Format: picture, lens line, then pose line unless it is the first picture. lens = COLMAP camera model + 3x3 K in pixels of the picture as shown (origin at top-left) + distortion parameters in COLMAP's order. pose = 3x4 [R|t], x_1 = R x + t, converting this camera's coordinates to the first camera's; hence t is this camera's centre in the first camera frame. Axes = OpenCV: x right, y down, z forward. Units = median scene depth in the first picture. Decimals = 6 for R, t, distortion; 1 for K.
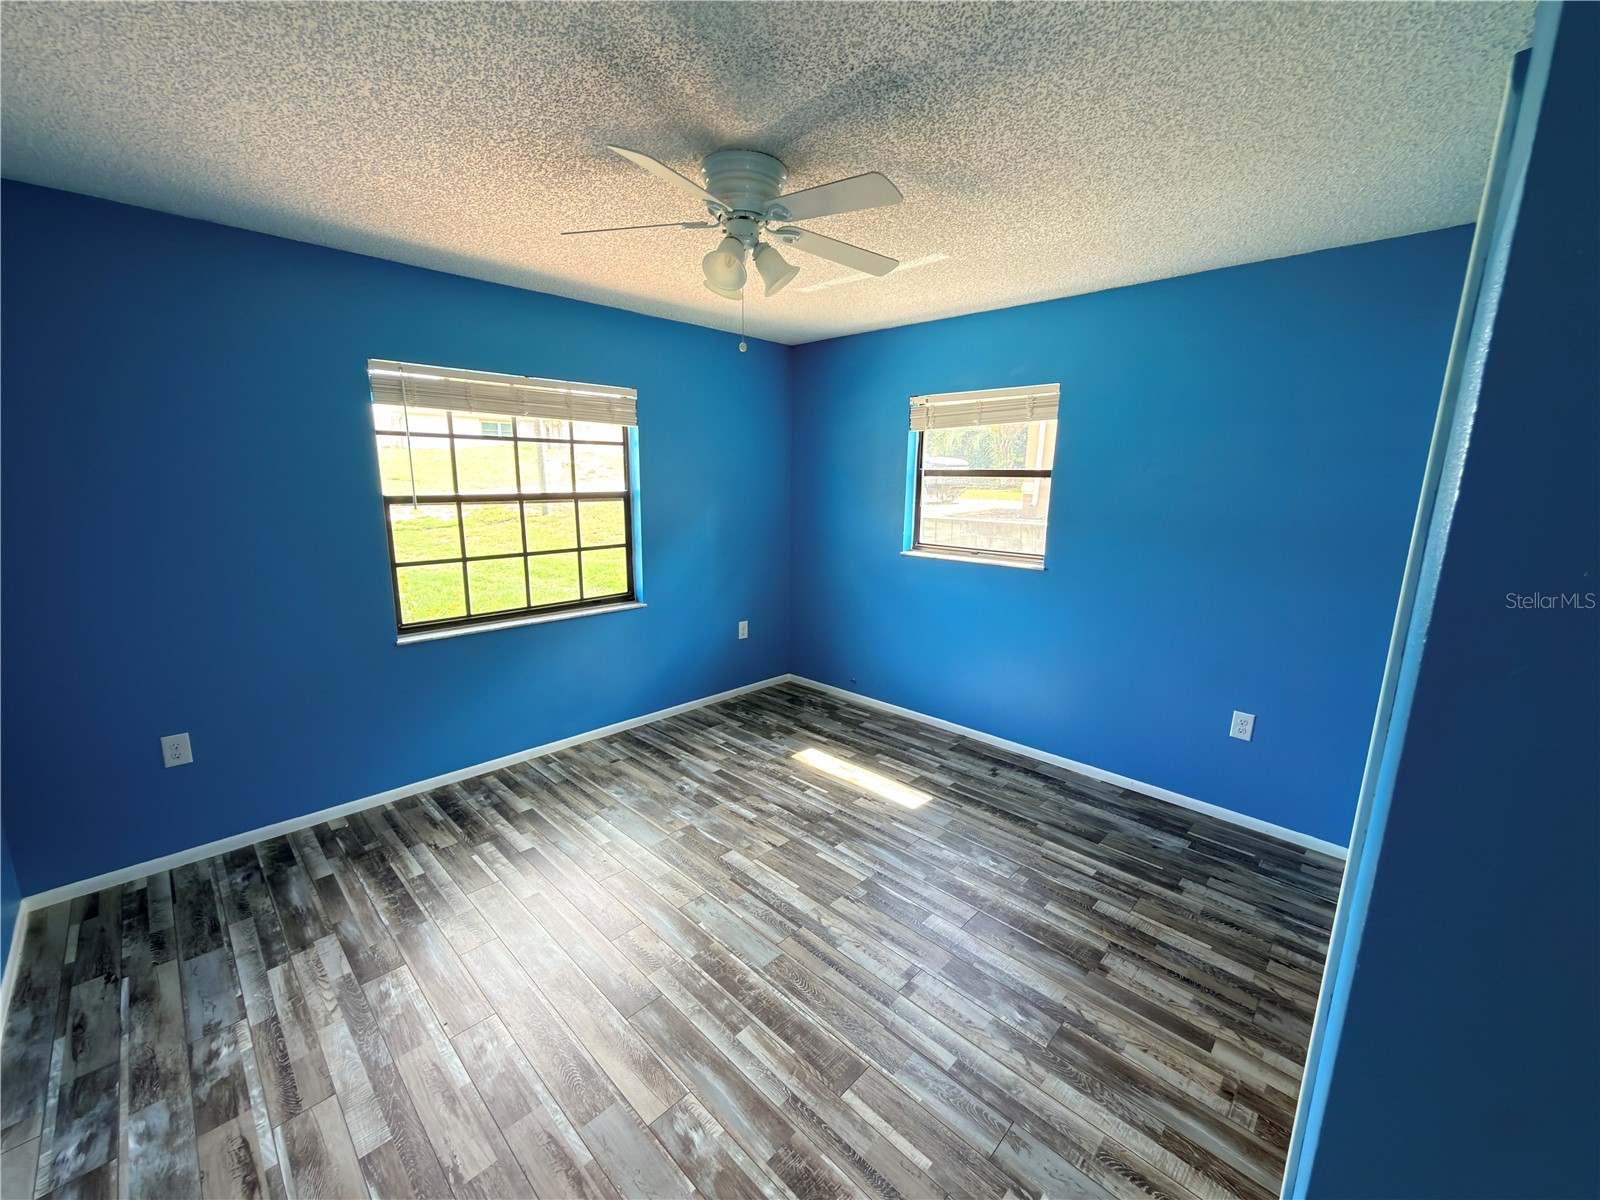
lens RADIAL K [[638.7, 0, 798.1], [0, 638.7, 611.0], [0, 0, 1]] dist [-0.000015, -0.000102]
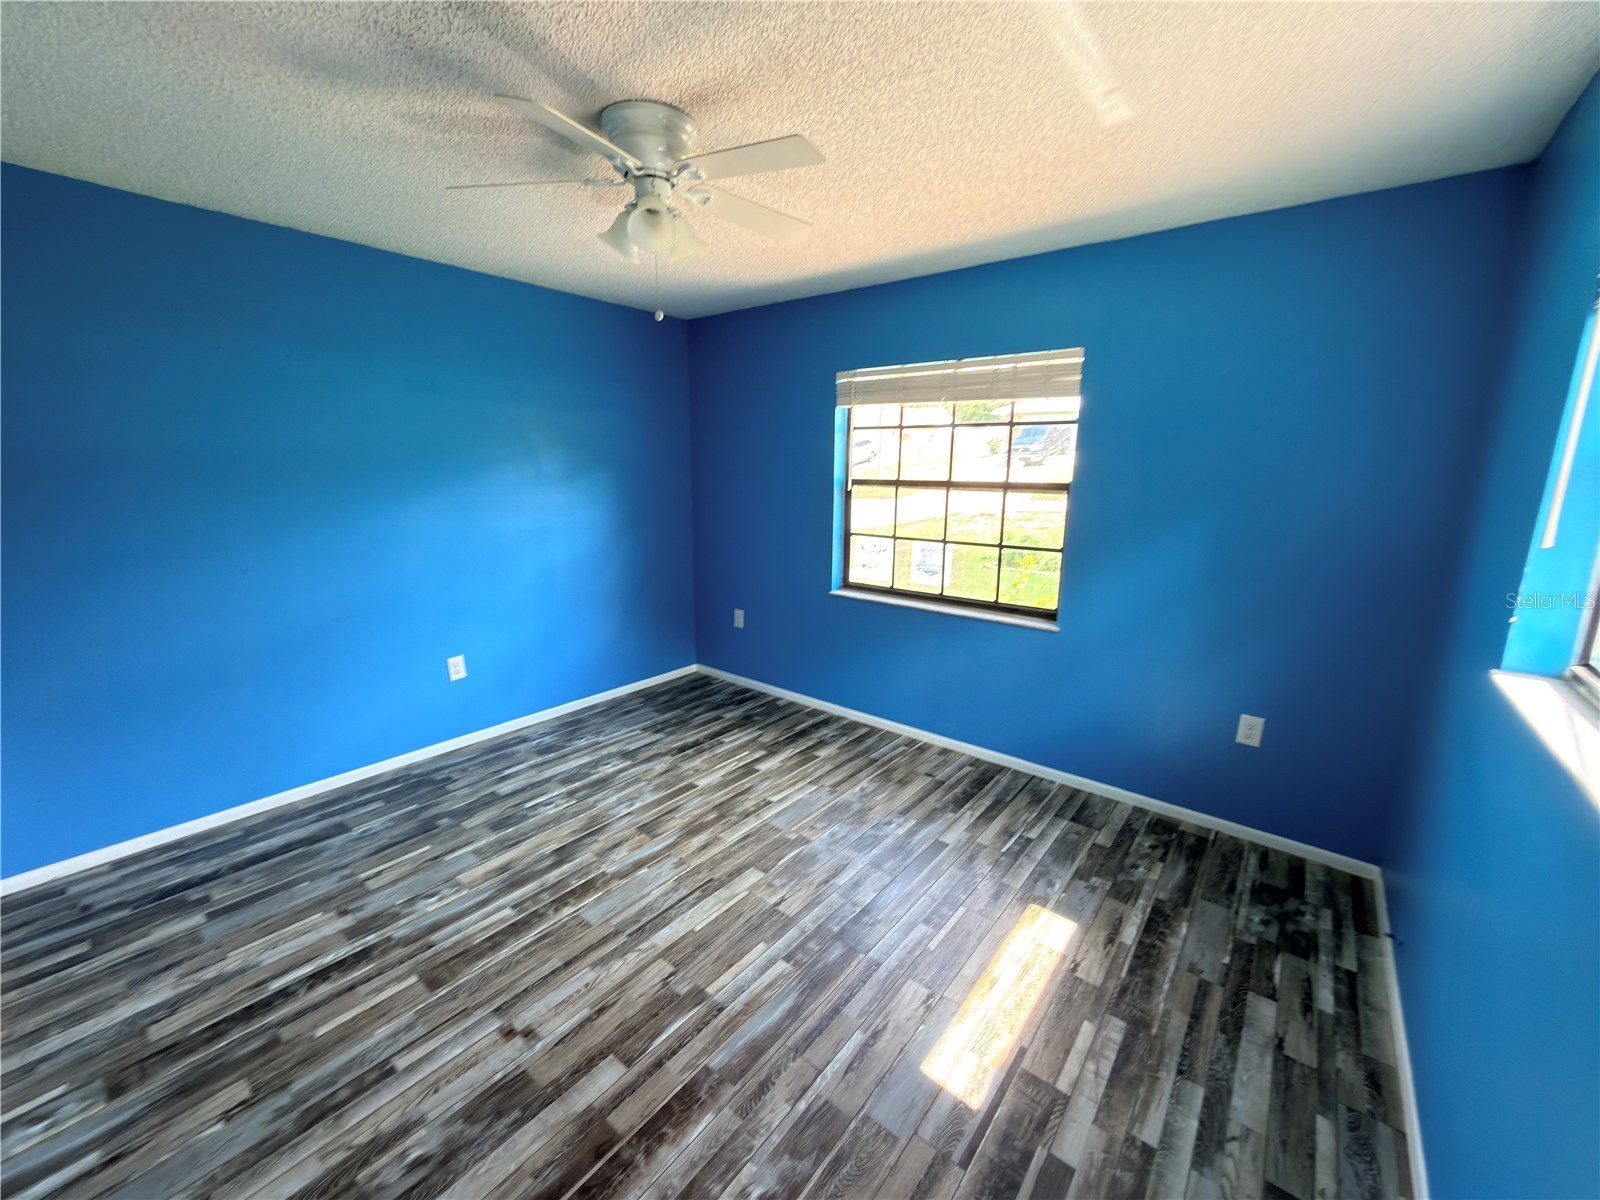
lens RADIAL K [[638.7, 0, 798.6], [0, 638.7, 605.7], [0, 0, 1]] dist [-0.000015, -0.000102]
pose [[0.094616, 0.207668, -0.973613, 0.725632], [-0.215860, 0.959012, 0.183577, -0.168911], [0.971829, 0.192795, 0.135565, 0.886069]]
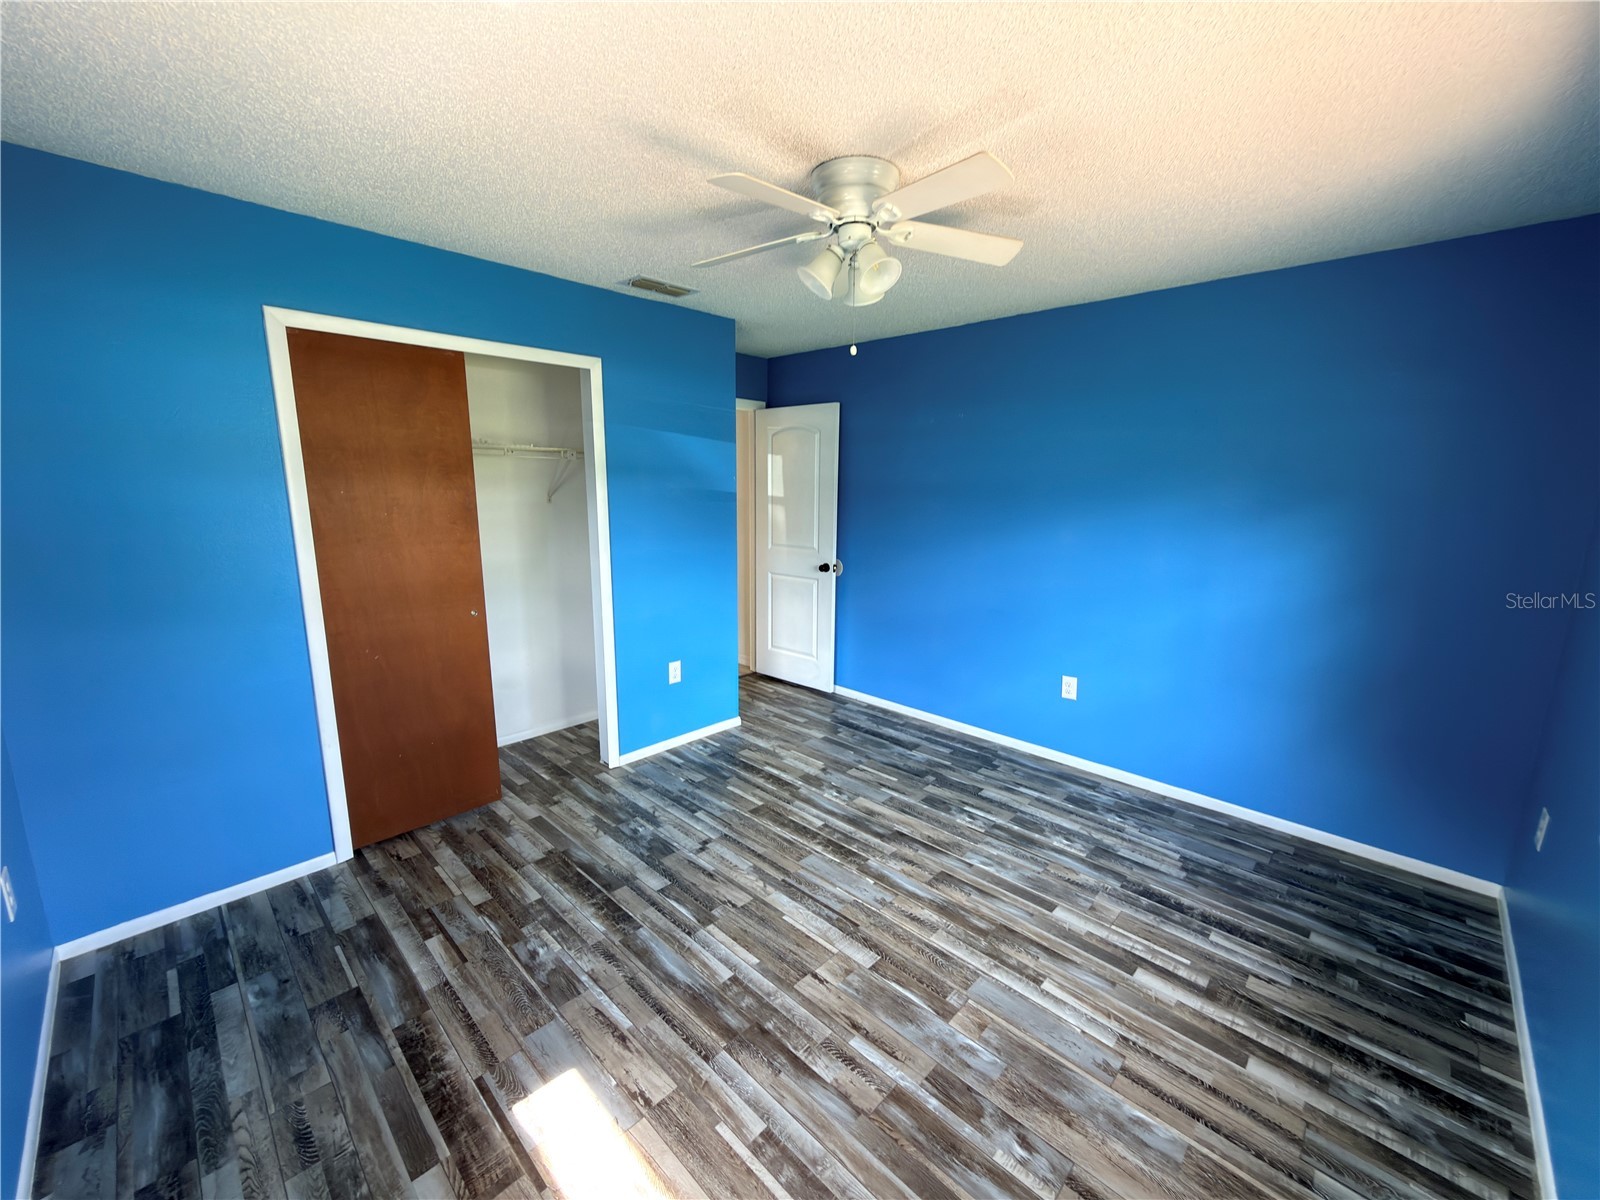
lens RADIAL K [[638.7, 0, 796.2], [0, 638.7, 604.9], [0, 0, 1]] dist [-0.000015, -0.000102]
pose [[-0.999714, -0.023034, -0.006439, -0.001645], [-0.023715, 0.919865, 0.391518, -0.335503], [-0.003095, 0.391559, -0.920148, 1.595677]]
